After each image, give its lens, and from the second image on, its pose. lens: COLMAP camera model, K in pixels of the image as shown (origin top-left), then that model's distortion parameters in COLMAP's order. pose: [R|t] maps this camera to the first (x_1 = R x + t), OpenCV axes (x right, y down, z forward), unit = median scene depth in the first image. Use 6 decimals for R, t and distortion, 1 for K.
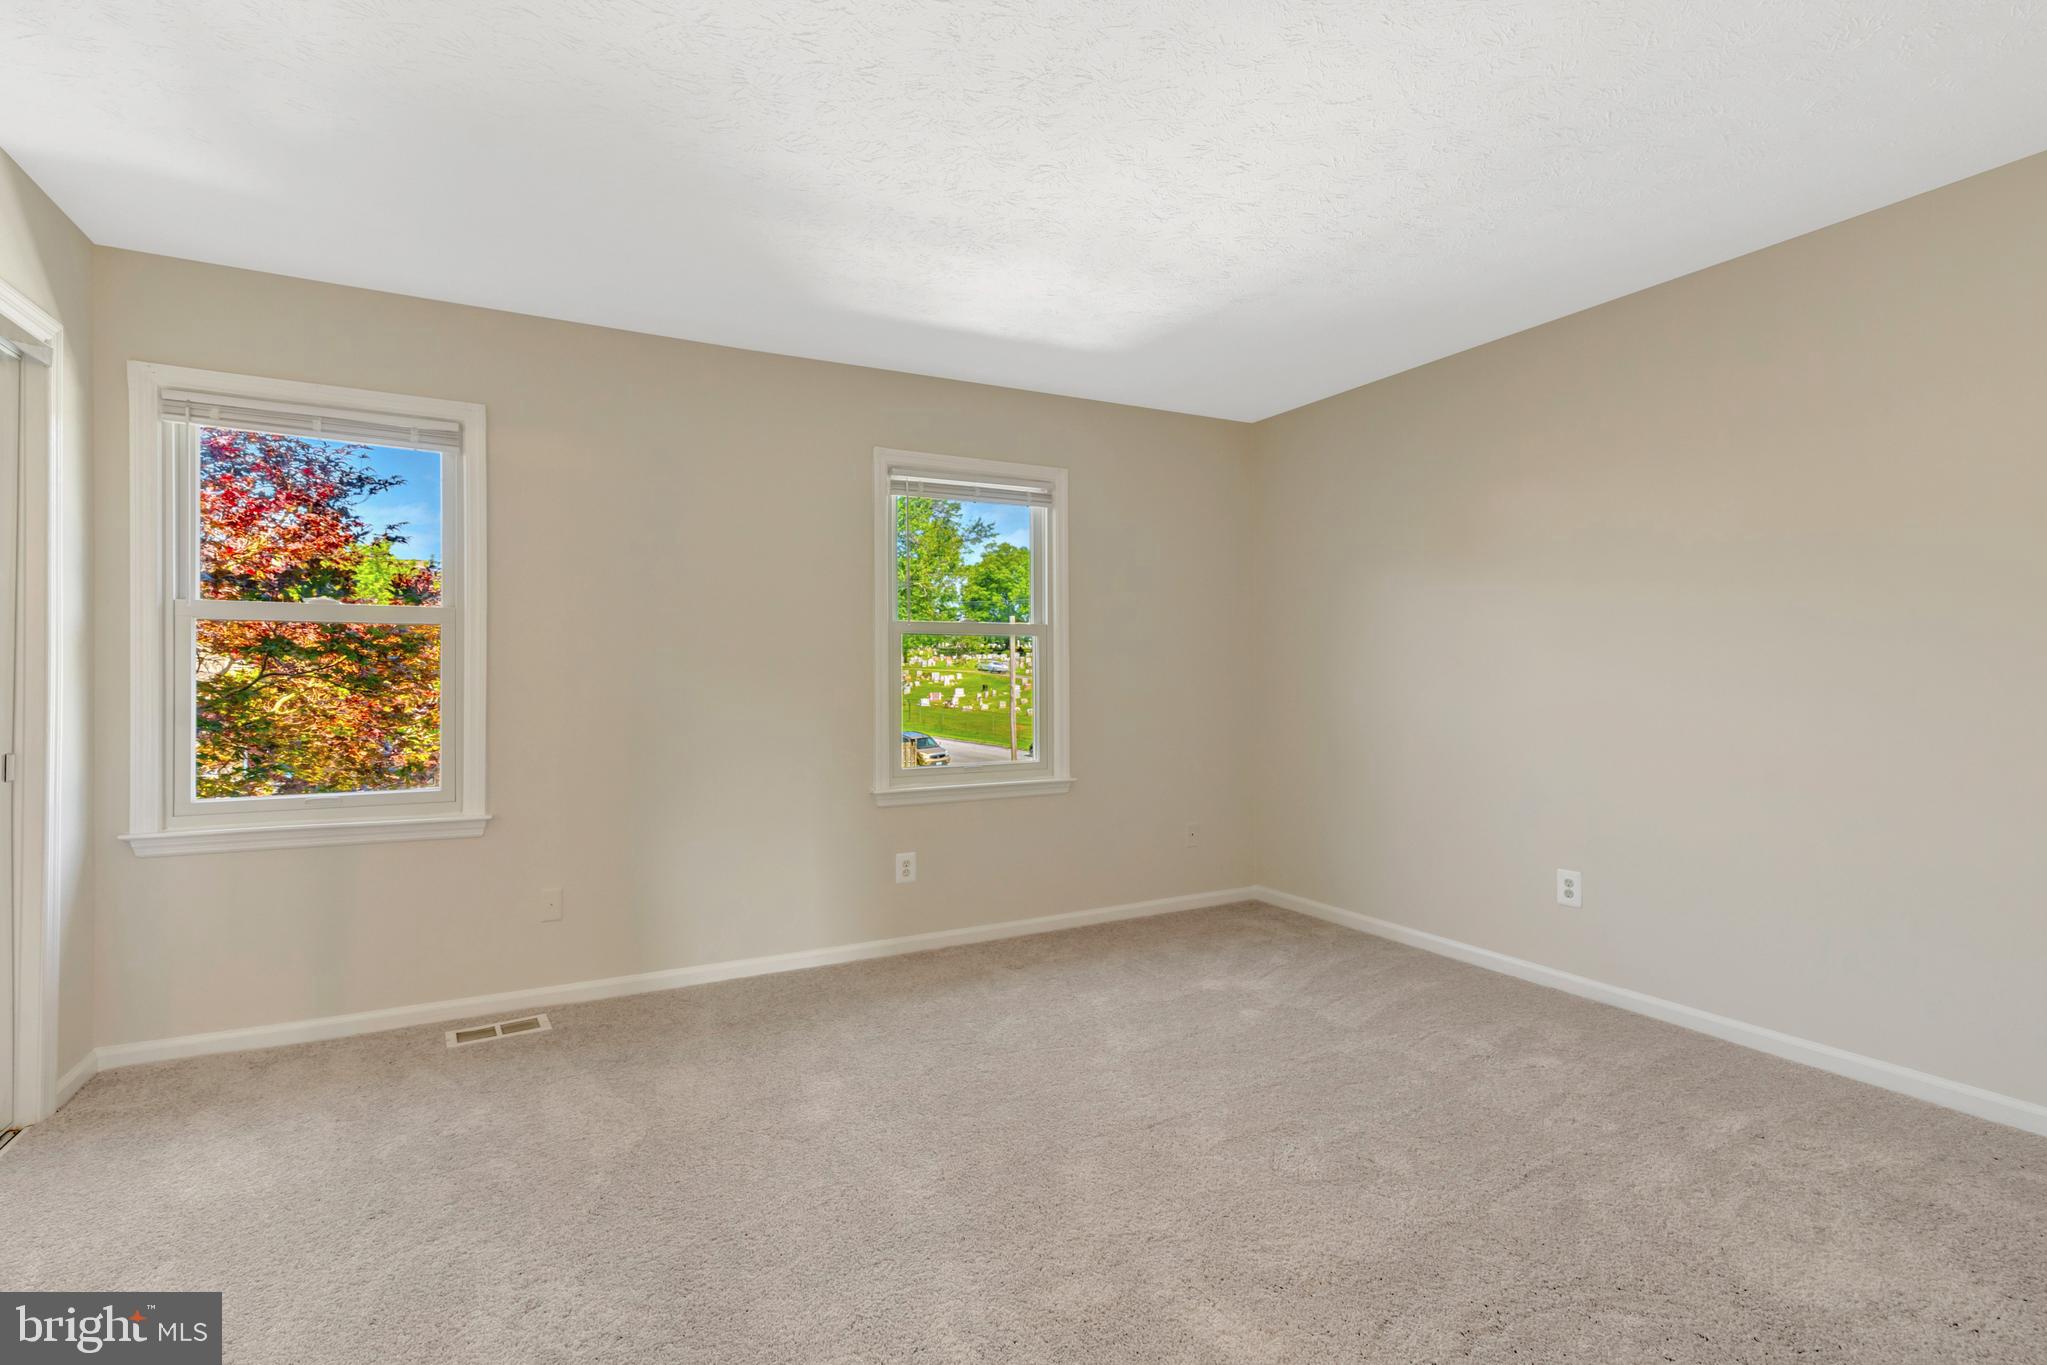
lens RADIAL K [[948.2, 0, 1025.1], [0, 948.2, 687.1], [0, 0, 1]] dist [-0.002260, 0.000259]
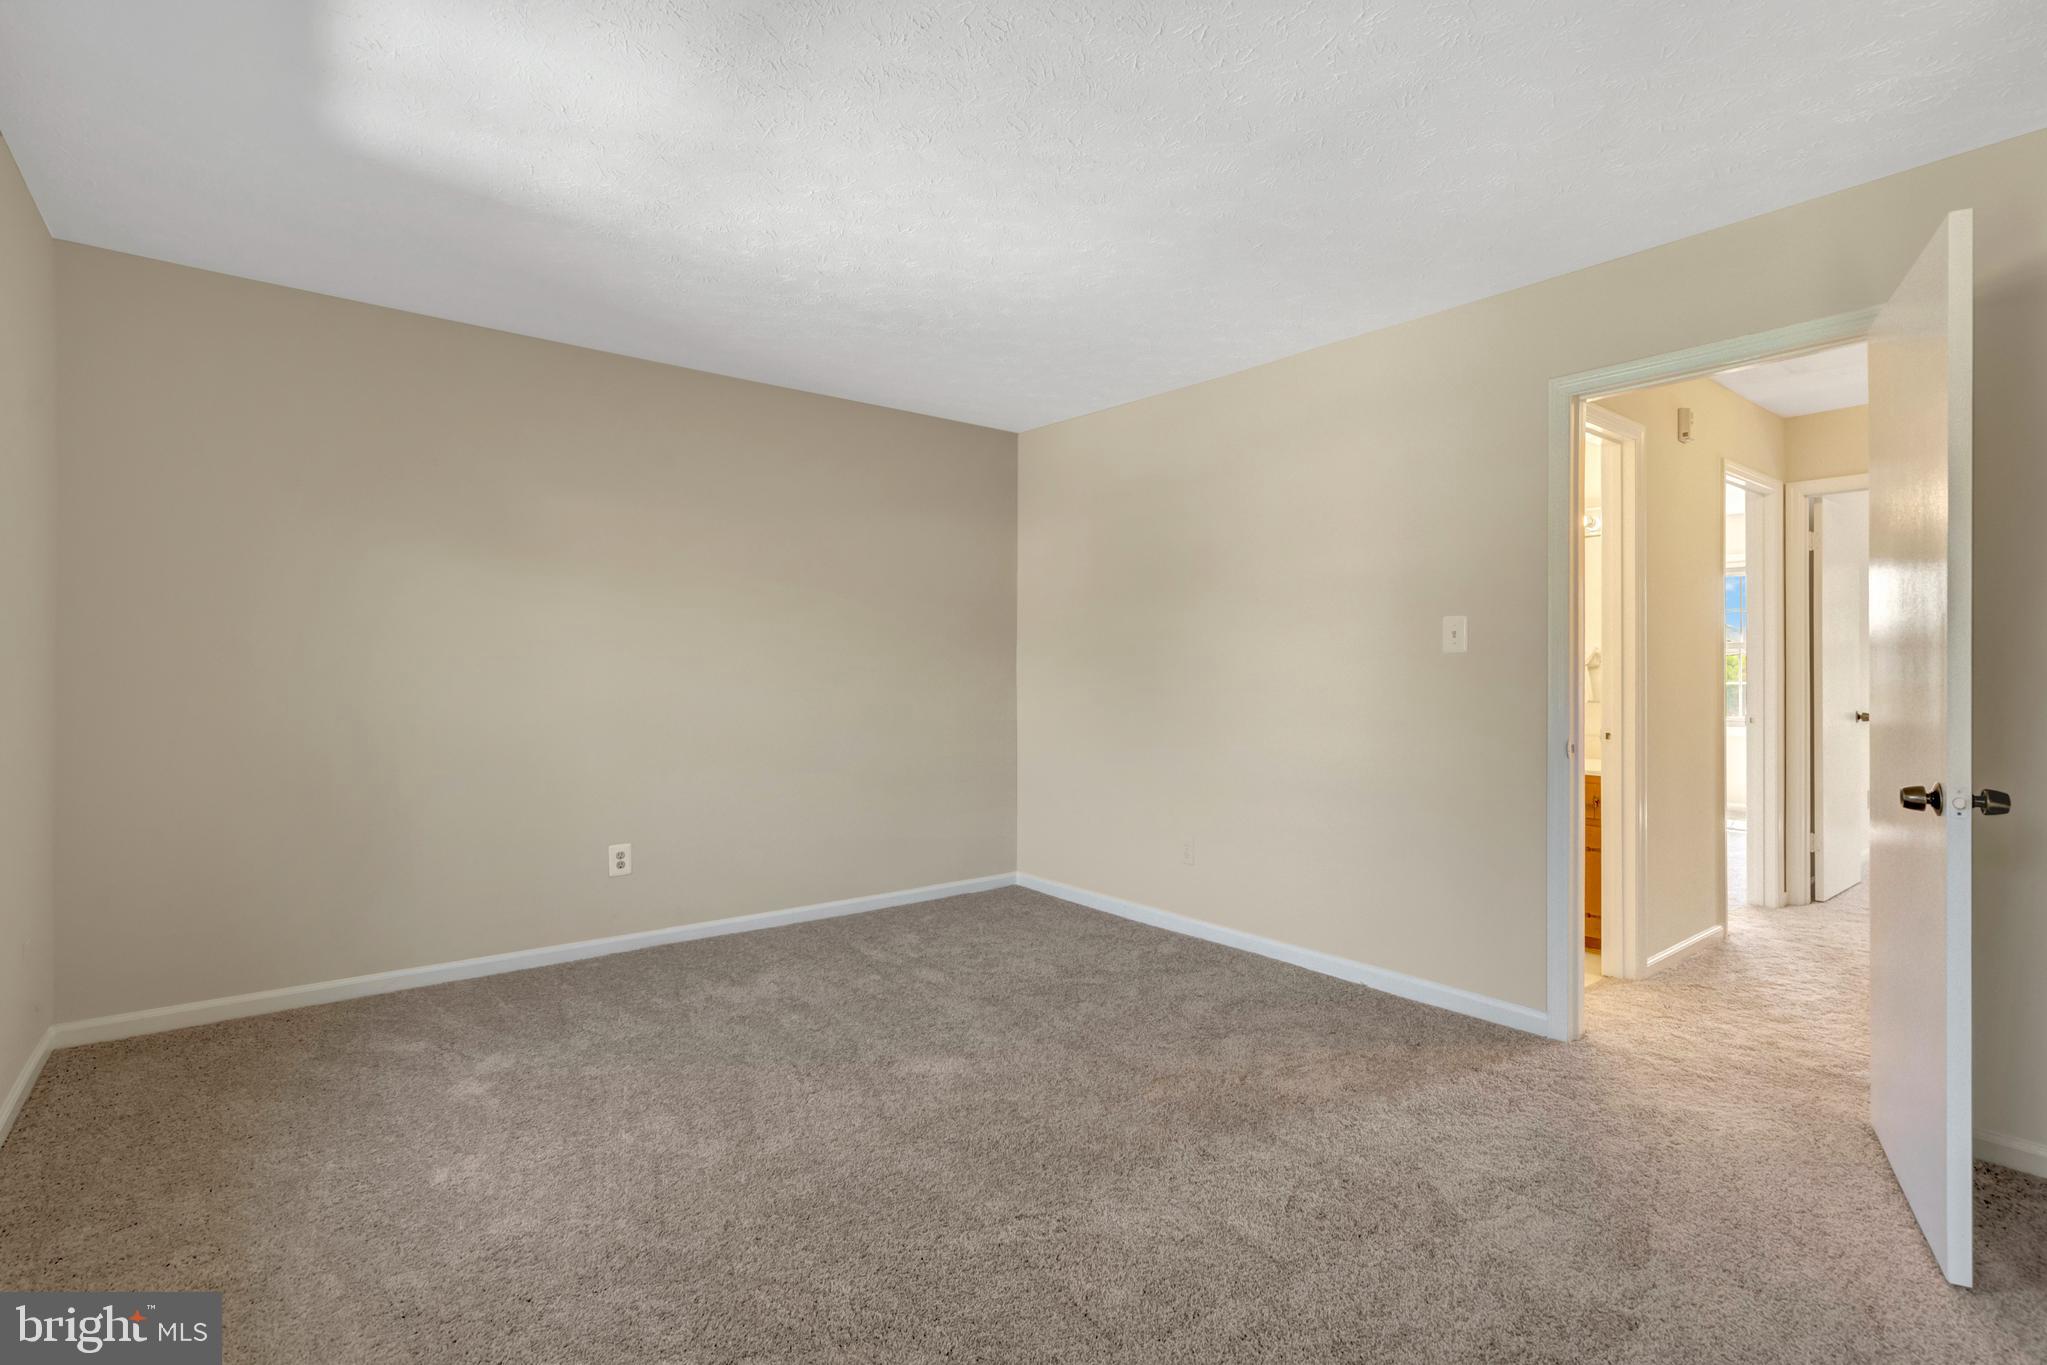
lens RADIAL K [[948.2, 0, 1036.1], [0, 948.2, 668.5], [0, 0, 1]] dist [-0.002260, 0.000259]
pose [[-0.184300, 0.007077, 0.982845, -0.632575], [0.002465, 0.999974, -0.006738, -0.007947], [-0.982867, 0.001181, -0.184313, 0.720232]]
